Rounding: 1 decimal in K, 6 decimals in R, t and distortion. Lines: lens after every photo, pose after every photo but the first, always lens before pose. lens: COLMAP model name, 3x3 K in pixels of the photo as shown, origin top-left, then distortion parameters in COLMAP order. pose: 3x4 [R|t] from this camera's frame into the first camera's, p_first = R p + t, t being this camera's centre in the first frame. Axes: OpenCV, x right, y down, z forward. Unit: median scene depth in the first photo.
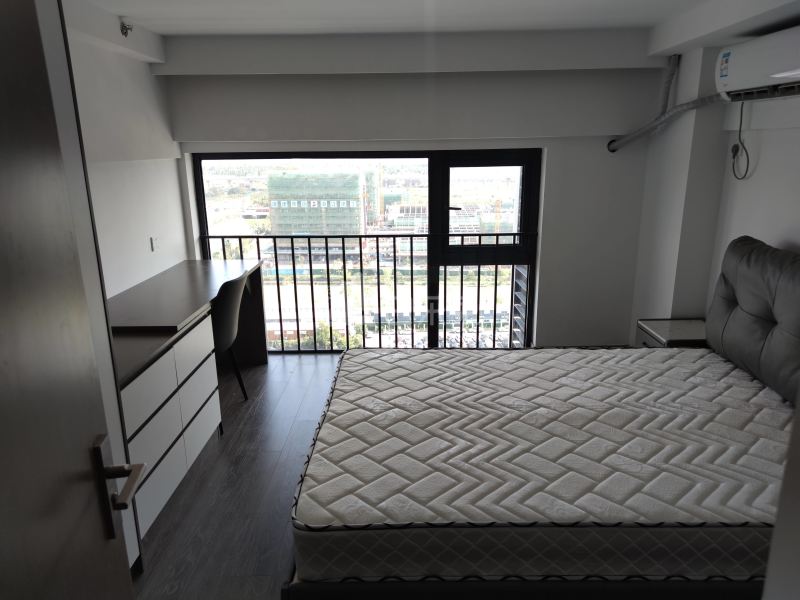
lens RADIAL K [[557.7, 0, 410.5], [0, 557.7, 281.8], [0, 0, 1]] dist [0.031753, -0.009091]
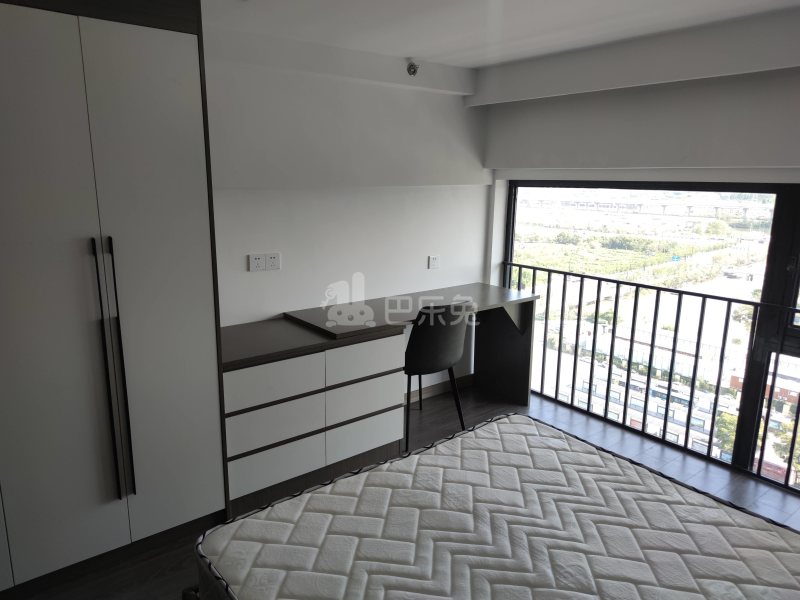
lens RADIAL K [[557.7, 0, 398.7], [0, 557.7, 299.9], [0, 0, 1]] dist [0.031753, -0.009091]
pose [[0.625661, 0.186148, -0.757560, 0.397185], [-0.190311, 0.978193, 0.083187, -0.087766], [0.756525, 0.092125, 0.647443, 0.298039]]
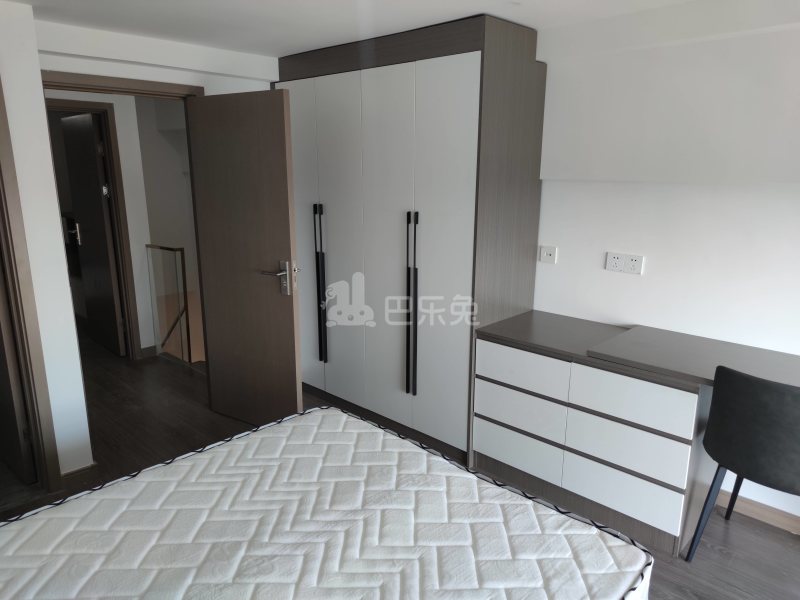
lens RADIAL K [[557.7, 0, 400.0], [0, 557.7, 299.5], [0, 0, 1]] dist [0.031753, -0.009091]
pose [[-0.689323, 0.176390, -0.702652, 0.382986], [-0.155398, 0.911328, 0.381225, -0.264370], [0.707591, 0.371978, -0.600789, 1.077176]]
